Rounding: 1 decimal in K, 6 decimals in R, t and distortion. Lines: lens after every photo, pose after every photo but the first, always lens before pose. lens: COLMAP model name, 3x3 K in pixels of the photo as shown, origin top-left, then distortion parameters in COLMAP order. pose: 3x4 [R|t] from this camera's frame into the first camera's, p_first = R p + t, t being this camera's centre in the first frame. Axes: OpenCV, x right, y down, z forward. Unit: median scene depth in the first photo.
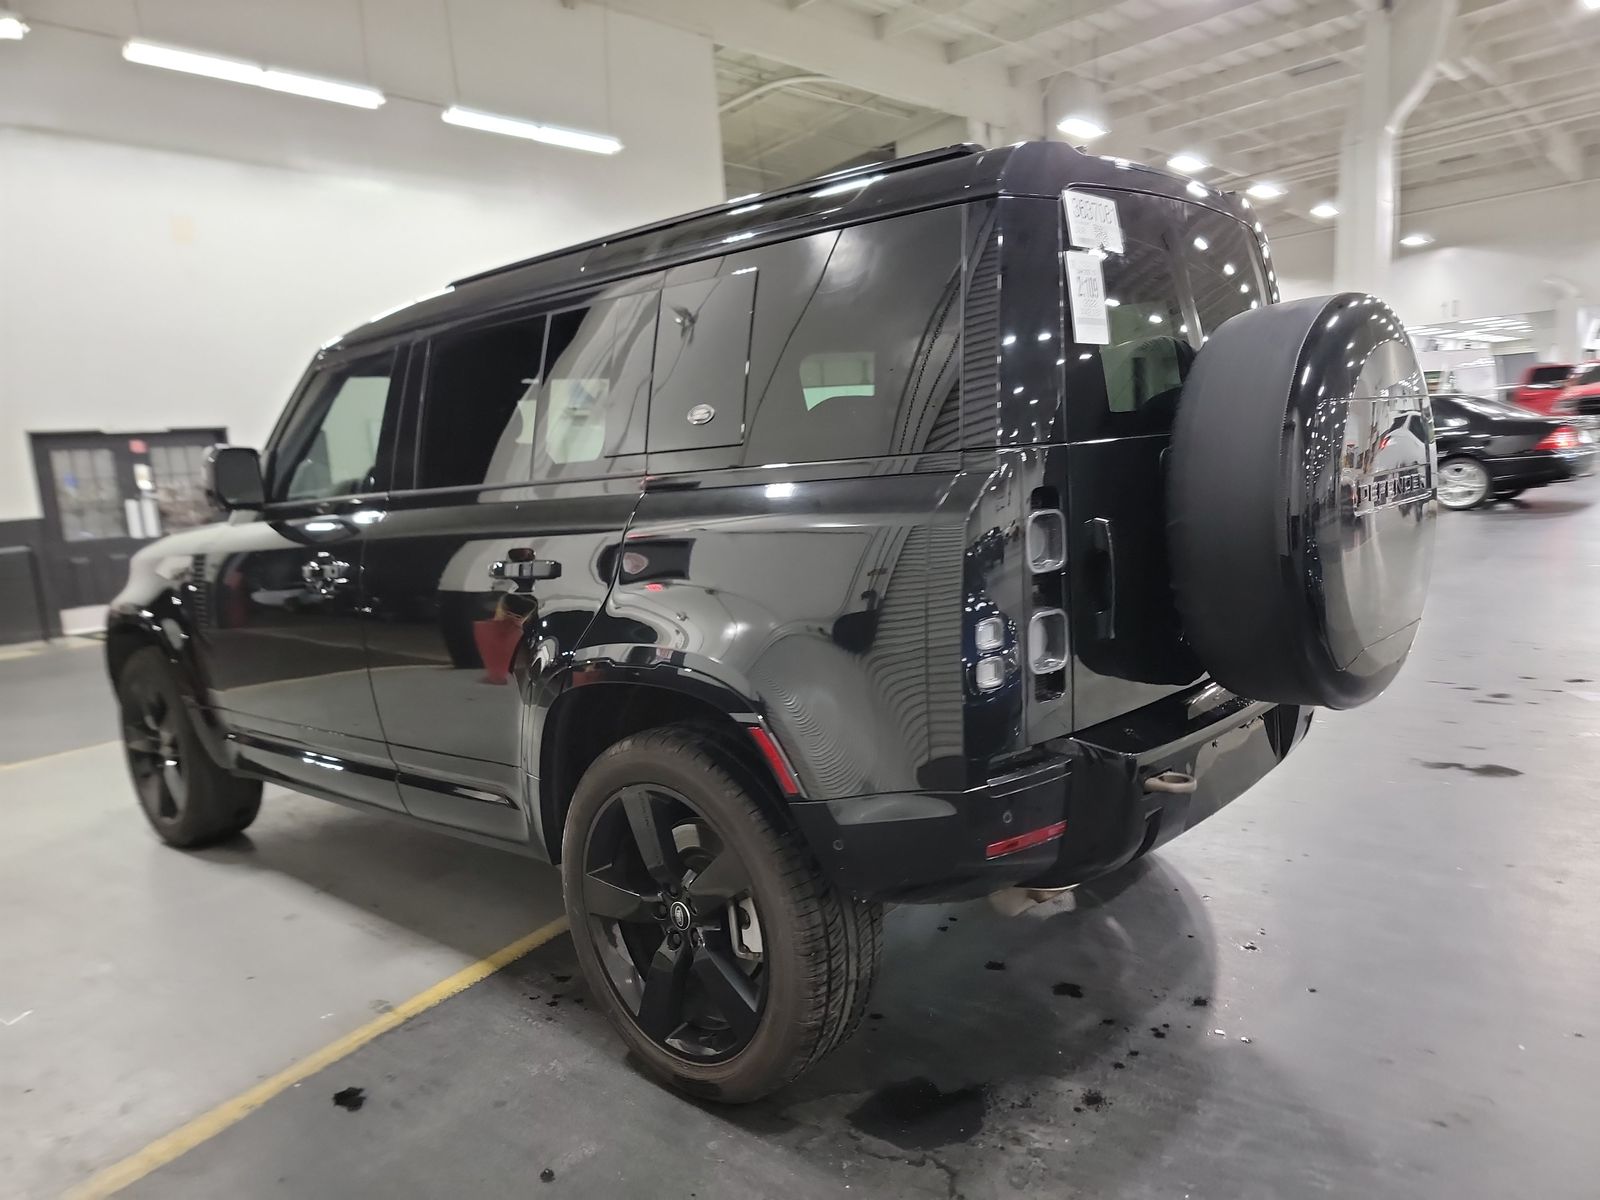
lens RADIAL K [[1129.4, 0, 800.0], [0, 1129.4, 600.0], [0, 0, 1]] dist [0.036065, 0.001664]
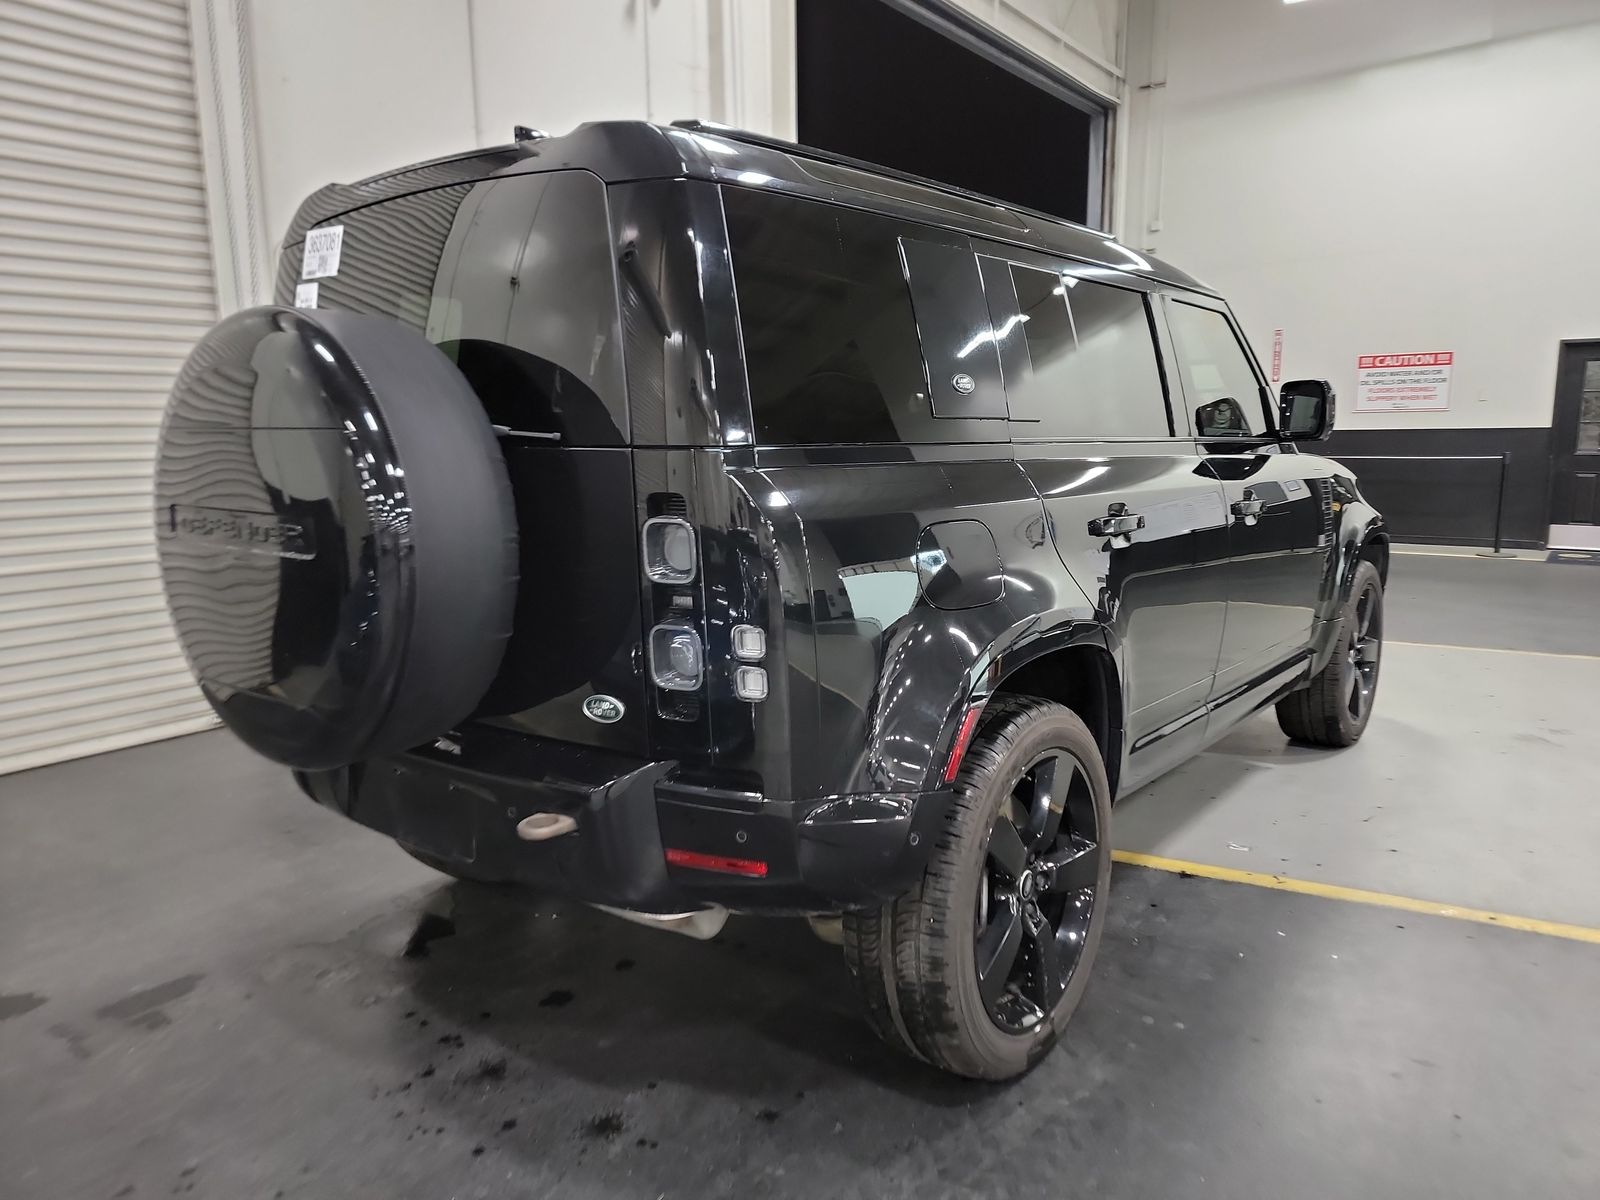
lens RADIAL K [[1108.7, 0, 800.0], [0, 1108.7, 600.0], [0, 0, 1]] dist [0.051211, -0.000792]
pose [[0.085936, 0.237551, -0.967566, 1.296504], [-0.137404, 0.964705, 0.224645, -0.282261], [0.986780, 0.113642, 0.115543, 1.223849]]
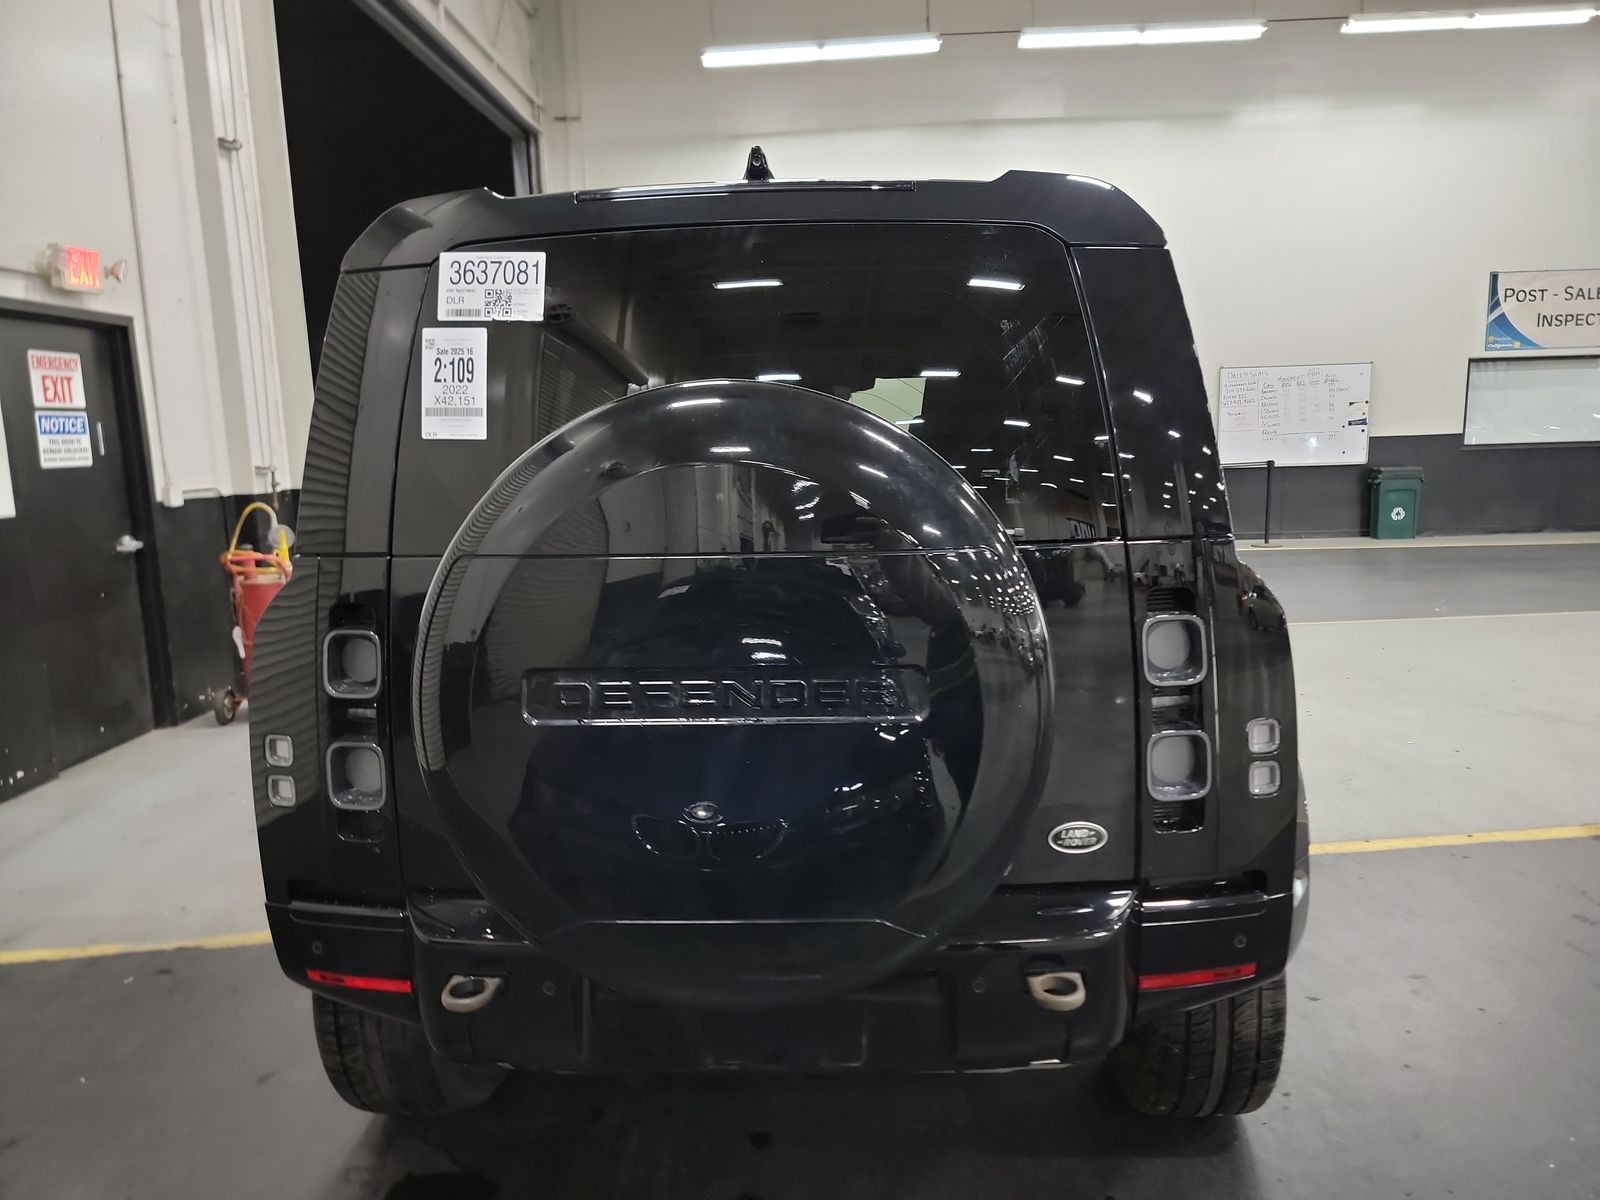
lens RADIAL K [[1129.4, 0, 800.0], [0, 1129.4, 600.0], [0, 0, 1]] dist [0.036065, 0.001664]
pose [[0.638276, 0.180094, -0.748445, 0.921881], [-0.133716, 0.983407, 0.122598, -0.217594], [0.758106, 0.021827, 0.651767, 0.583481]]
